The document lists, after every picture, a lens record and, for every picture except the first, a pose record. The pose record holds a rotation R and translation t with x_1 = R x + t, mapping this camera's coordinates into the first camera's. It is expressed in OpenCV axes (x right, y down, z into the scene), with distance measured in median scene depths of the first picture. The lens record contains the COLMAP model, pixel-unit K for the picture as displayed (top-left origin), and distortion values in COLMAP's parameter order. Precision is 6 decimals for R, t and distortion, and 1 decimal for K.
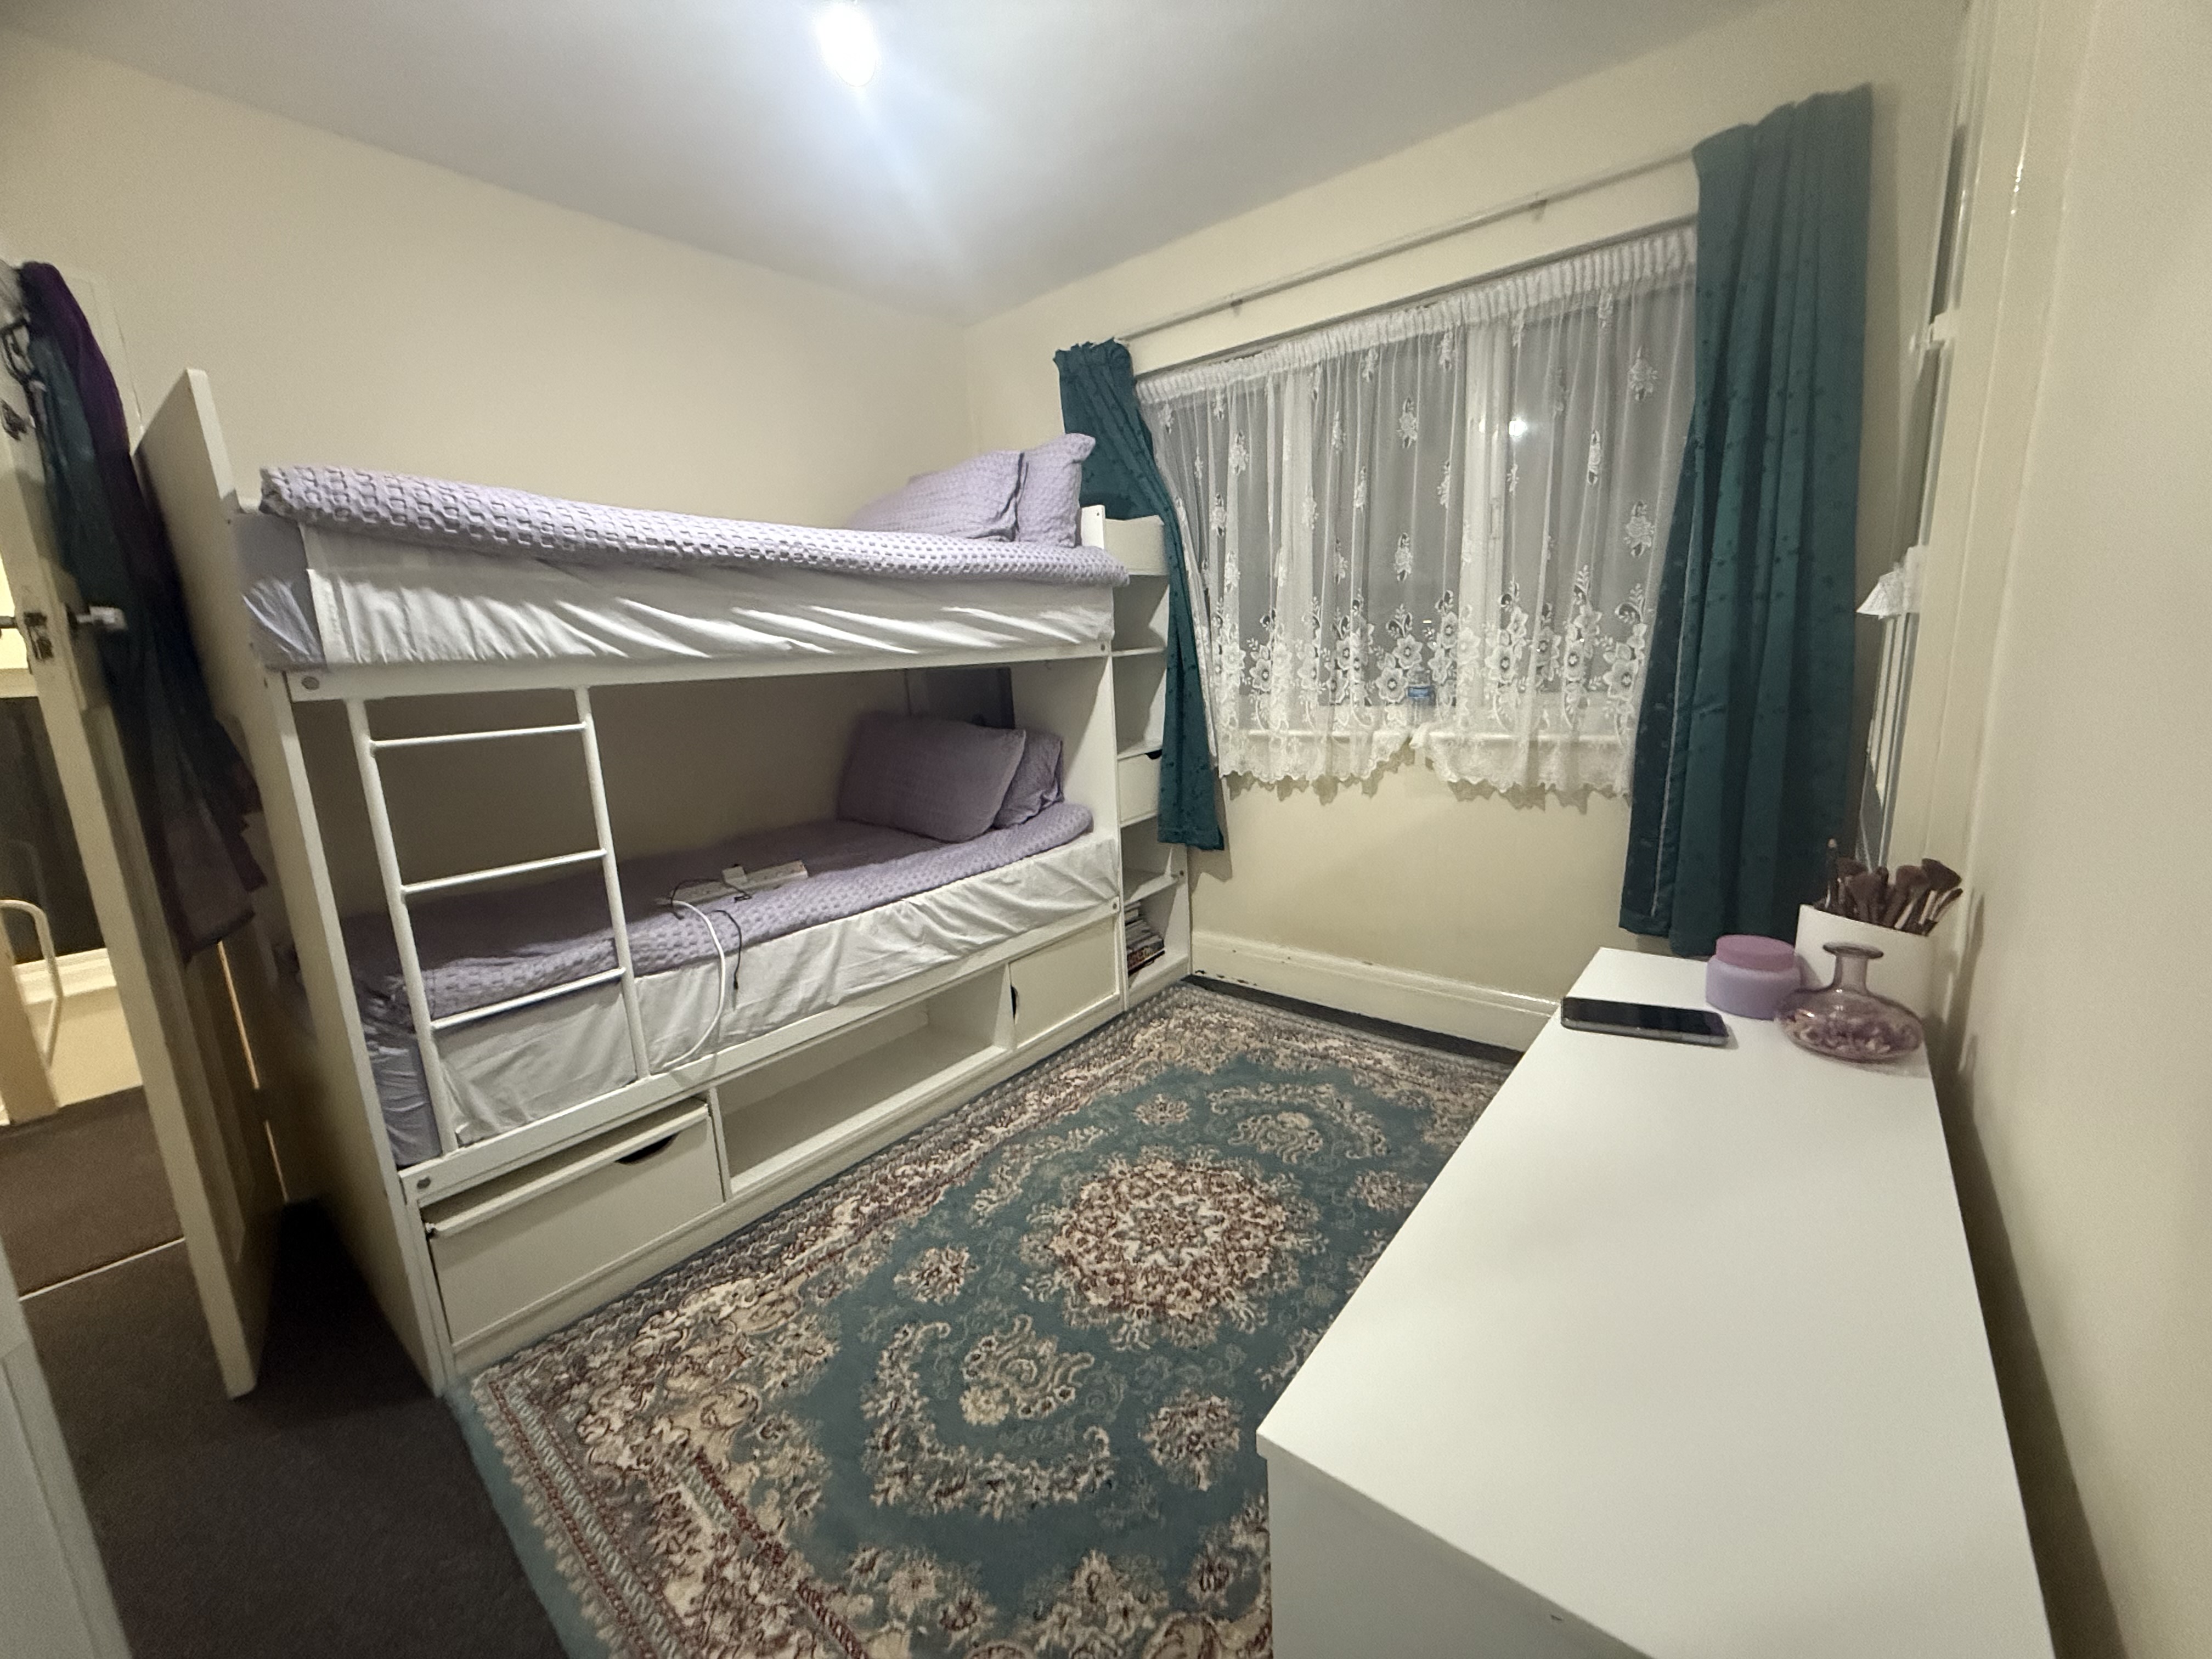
lens RADIAL K [[880.7, 0, 1100.2], [0, 880.7, 828.1], [0, 0, 1]] dist [-0.001733, -0.000834]
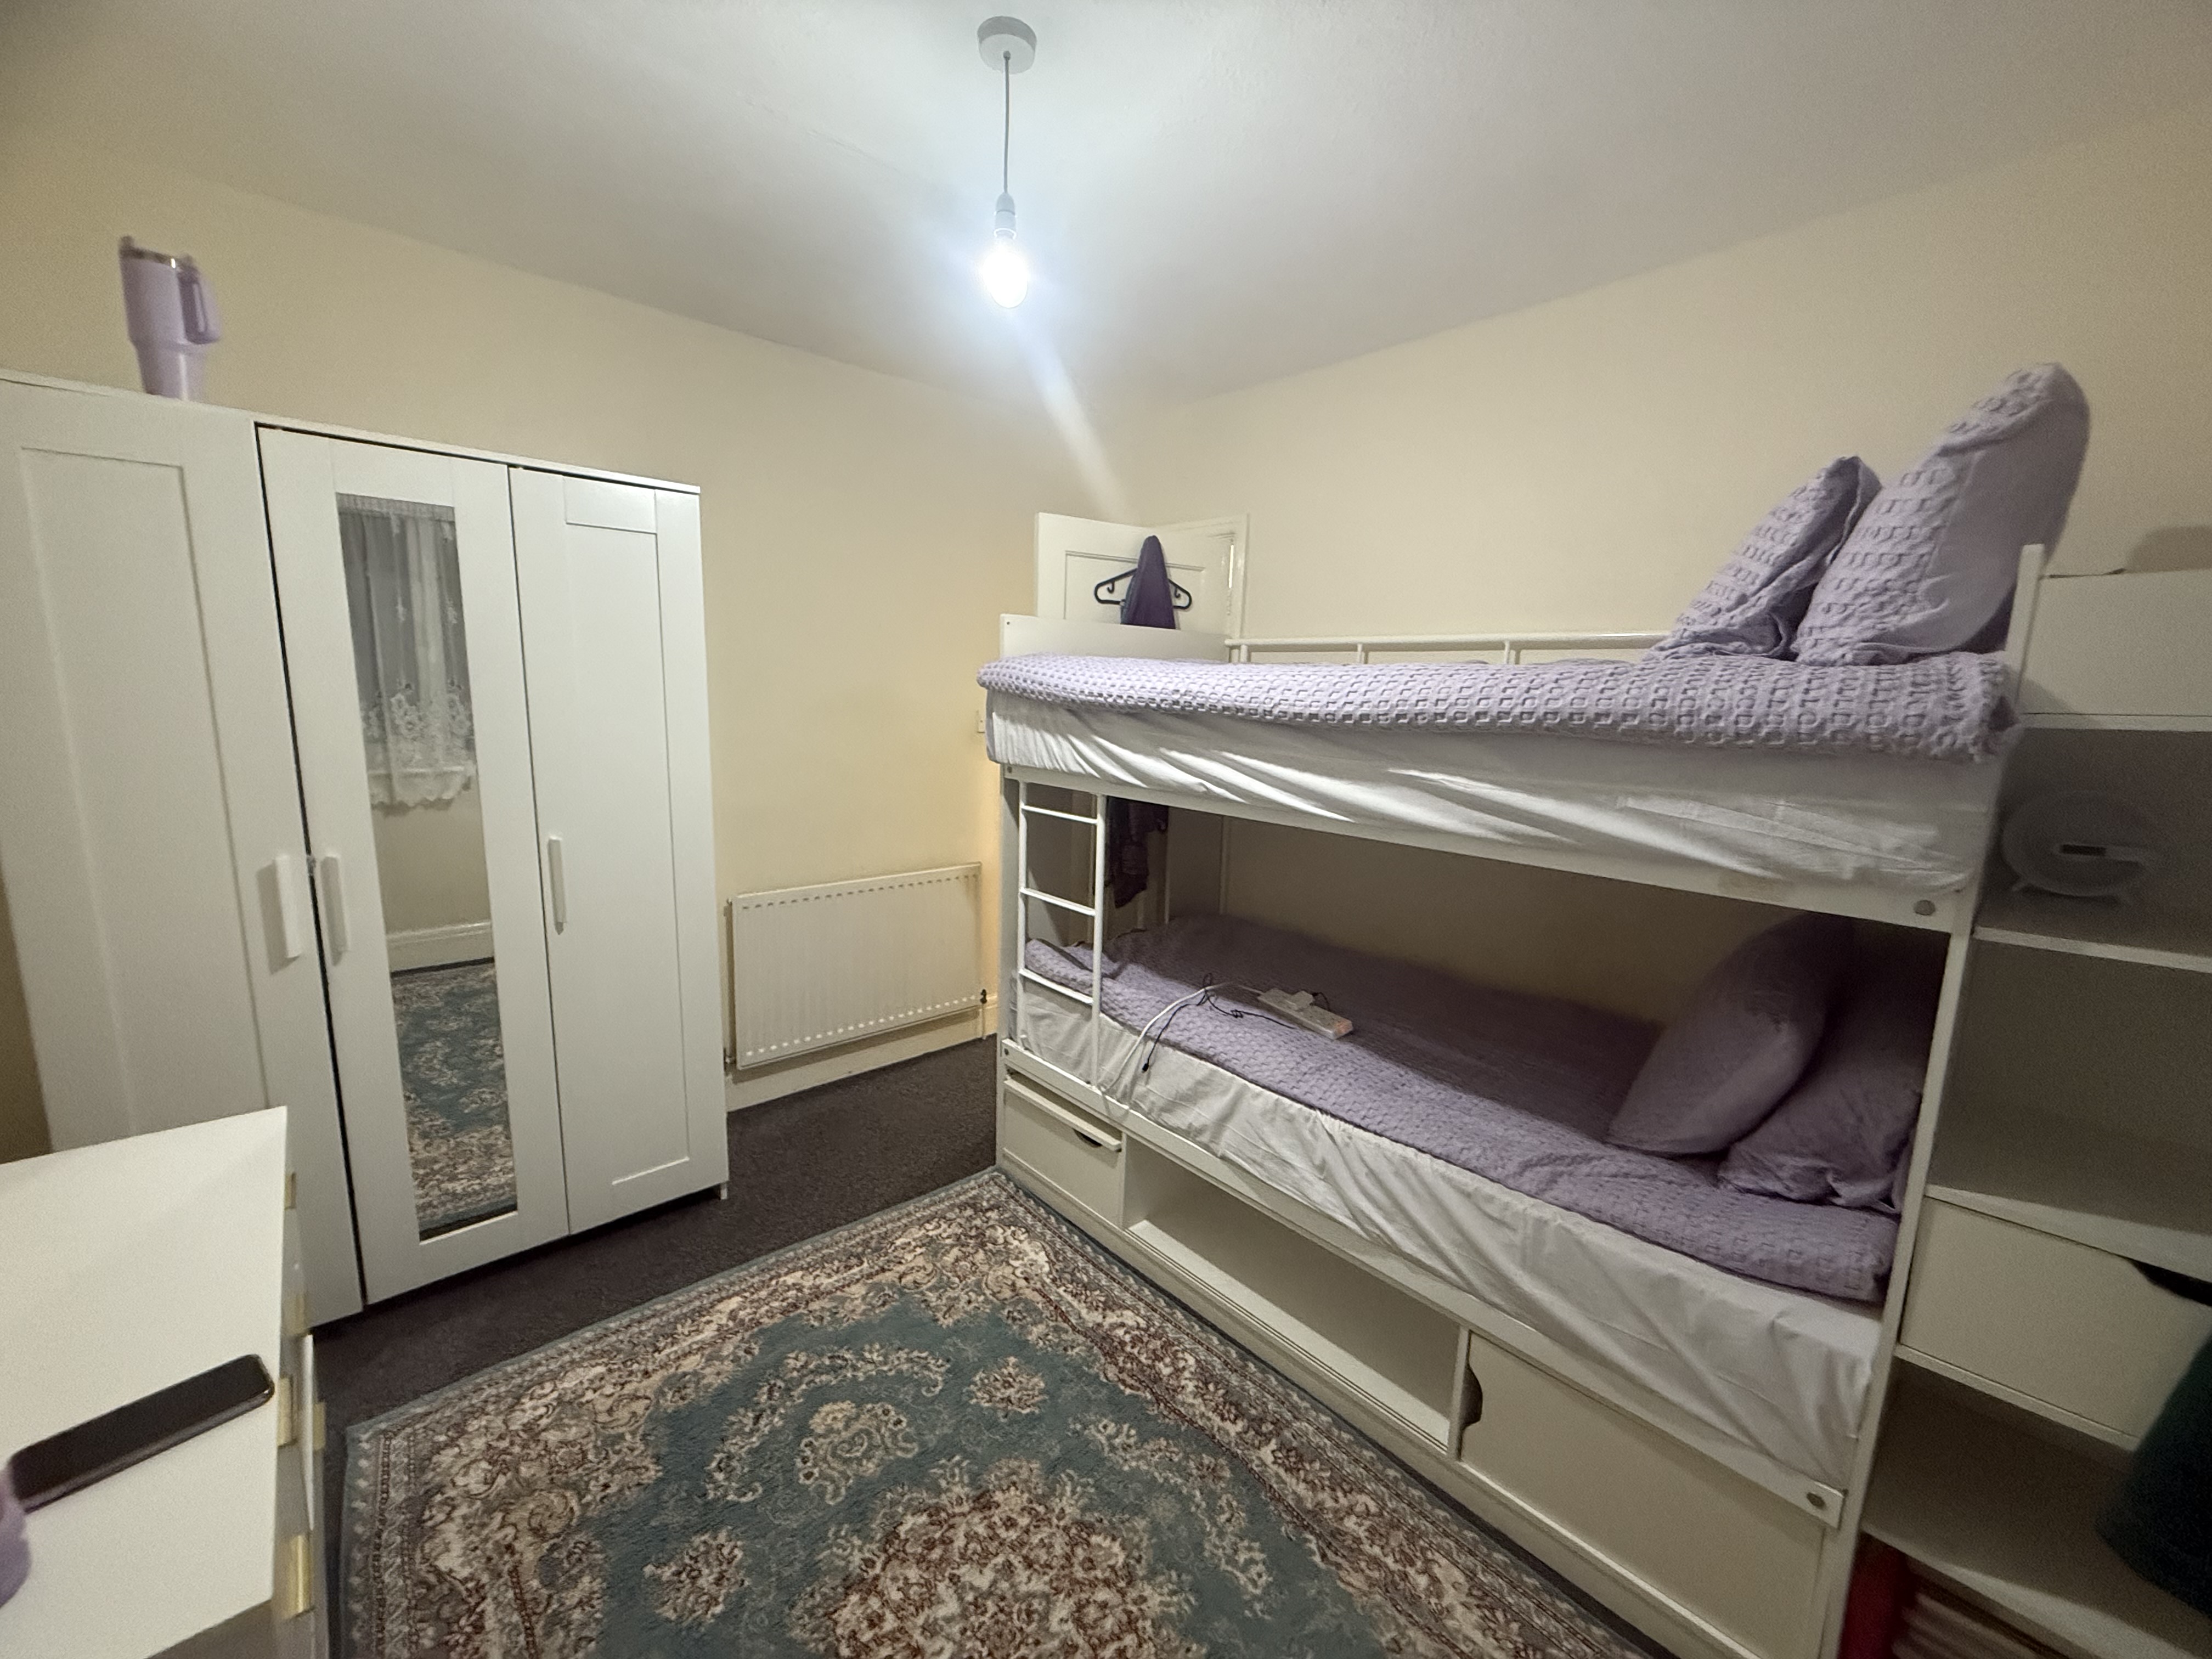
lens RADIAL K [[880.7, 0, 1102.2], [0, 880.7, 825.0], [0, 0, 1]] dist [-0.001733, -0.000834]
pose [[-0.159134, 0.199264, -0.966939, 0.678027], [-0.213752, 0.949234, 0.230793, -0.395188], [0.963839, 0.243412, -0.108462, 1.066950]]
